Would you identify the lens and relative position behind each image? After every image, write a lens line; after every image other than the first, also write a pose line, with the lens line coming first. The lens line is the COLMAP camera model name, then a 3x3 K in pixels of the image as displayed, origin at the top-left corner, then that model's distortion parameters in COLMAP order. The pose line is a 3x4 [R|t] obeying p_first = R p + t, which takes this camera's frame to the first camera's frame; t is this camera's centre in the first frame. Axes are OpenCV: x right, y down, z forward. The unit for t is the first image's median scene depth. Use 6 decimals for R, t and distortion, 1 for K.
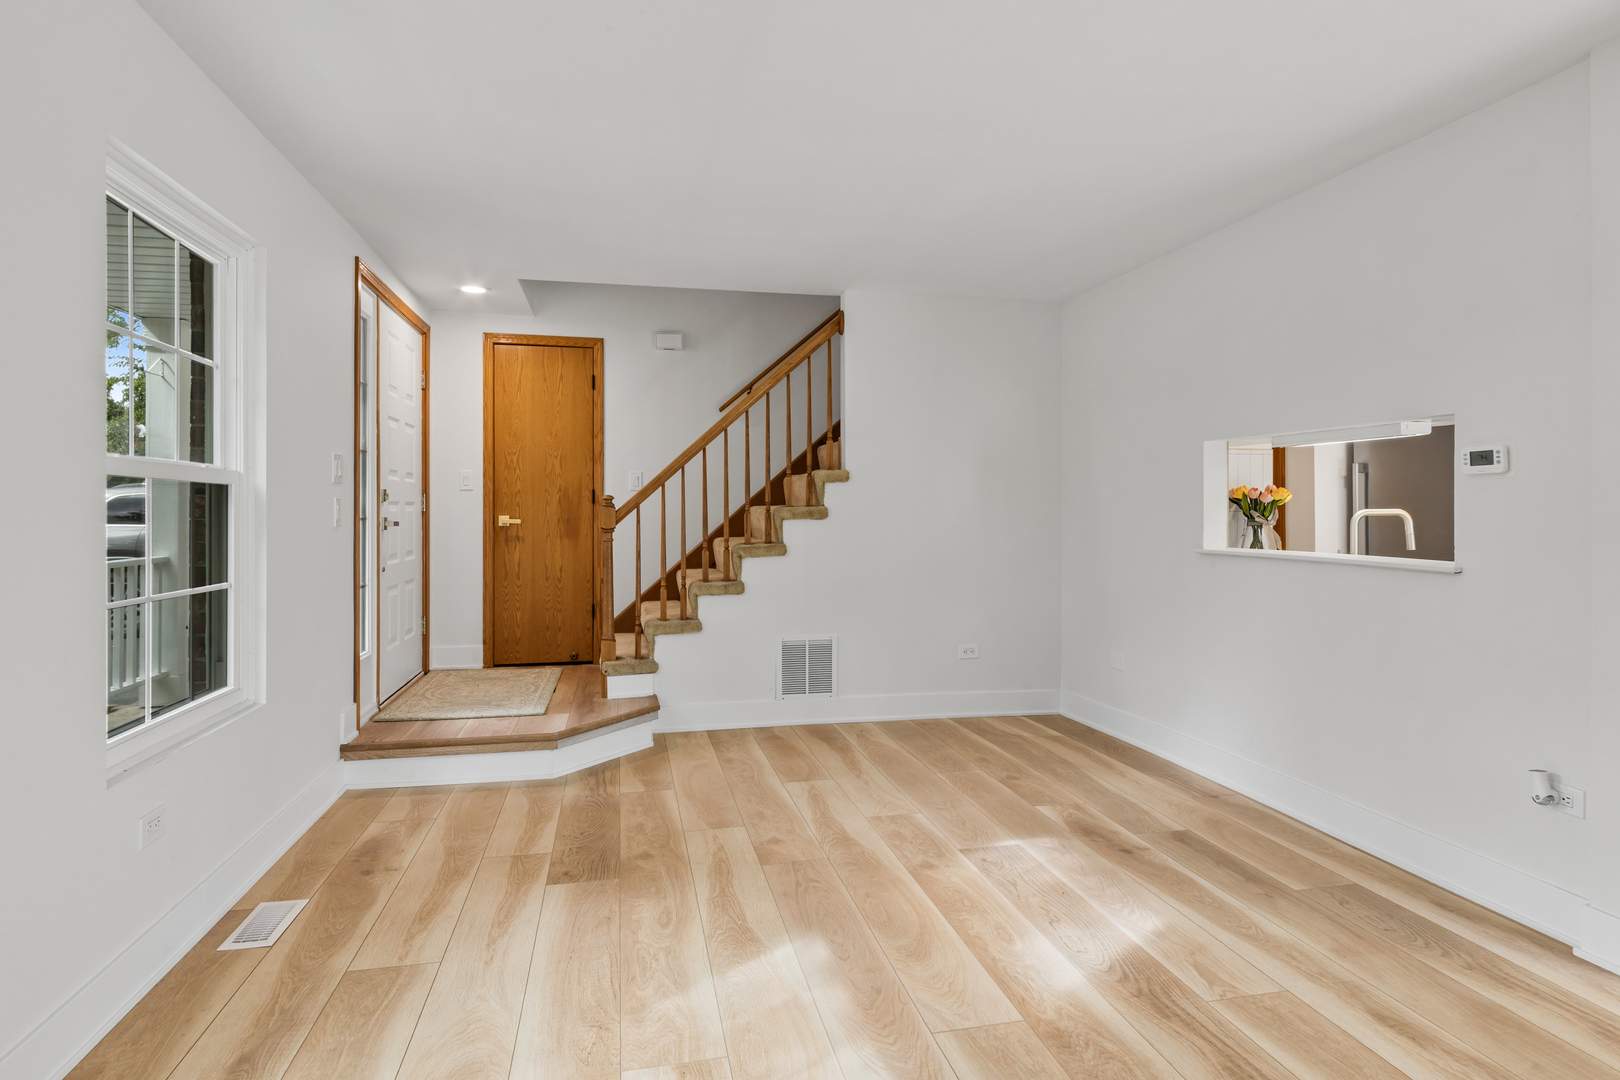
lens RADIAL K [[846.4, 0, 800.0], [0, 846.4, 515.0], [0, 0, 1]] dist [0.003187, 0.000762]
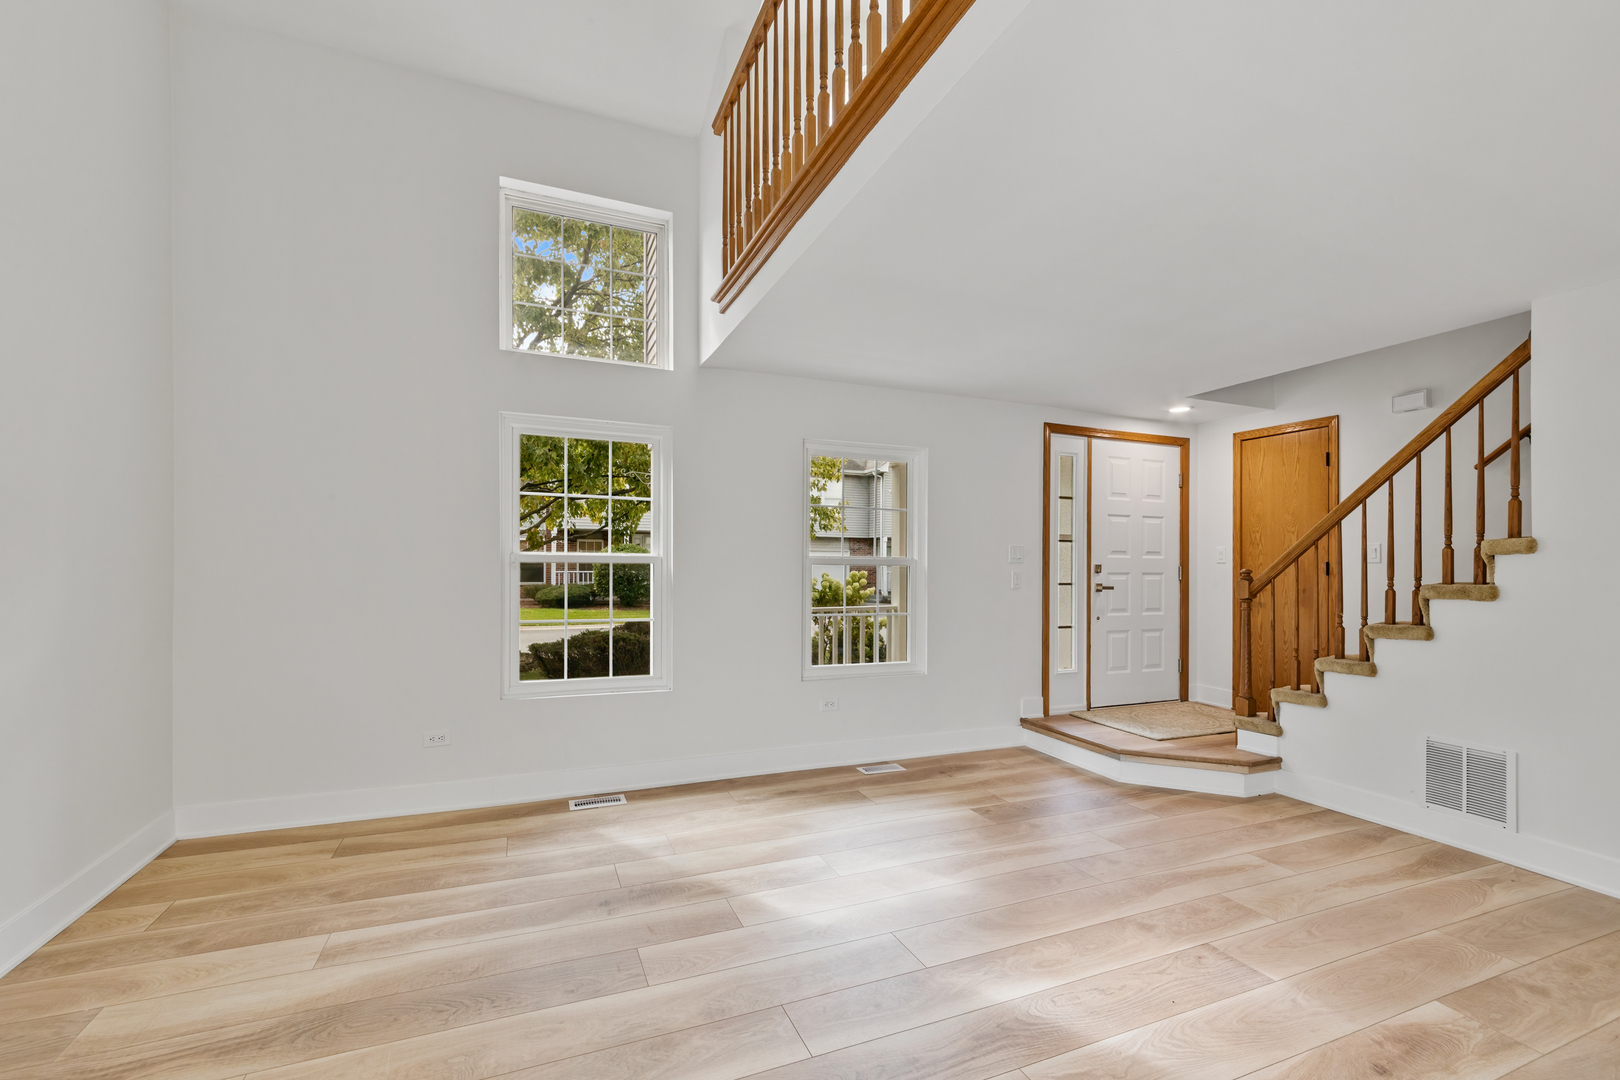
lens RADIAL K [[684.4, 0, 808.5], [0, 684.4, 564.6], [0, 0, 1]] dist [-0.000657, 0.000315]
pose [[0.181646, 0.000845, -0.983364, 0.874514], [-0.012601, 0.999920, -0.001469, -0.031549], [0.983283, 0.012658, 0.181642, 0.402835]]
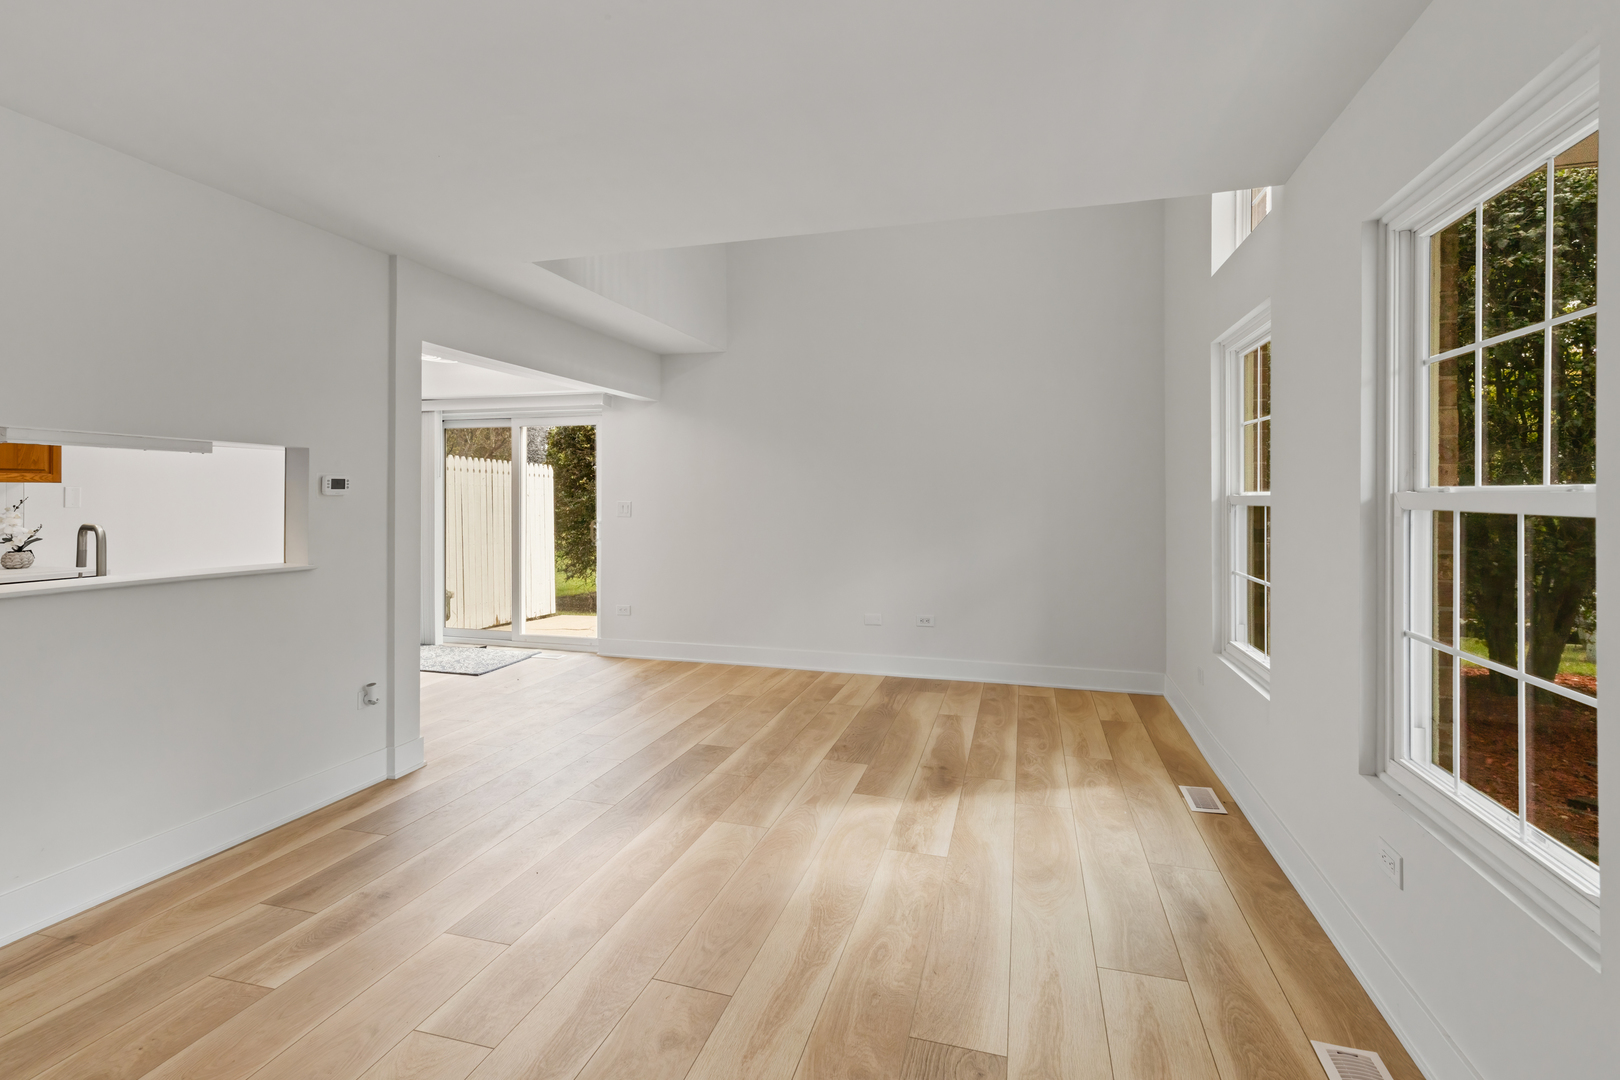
lens RADIAL K [[764.0, 0, 795.6], [0, 764.0, 481.2], [0, 0, 1]] dist [0.000718, -0.000396]
pose [[-0.876500, 0.005613, 0.481370, -0.420129], [-0.001724, 0.999889, -0.014799, -0.048216], [-0.481400, -0.013801, -0.876393, 1.528501]]
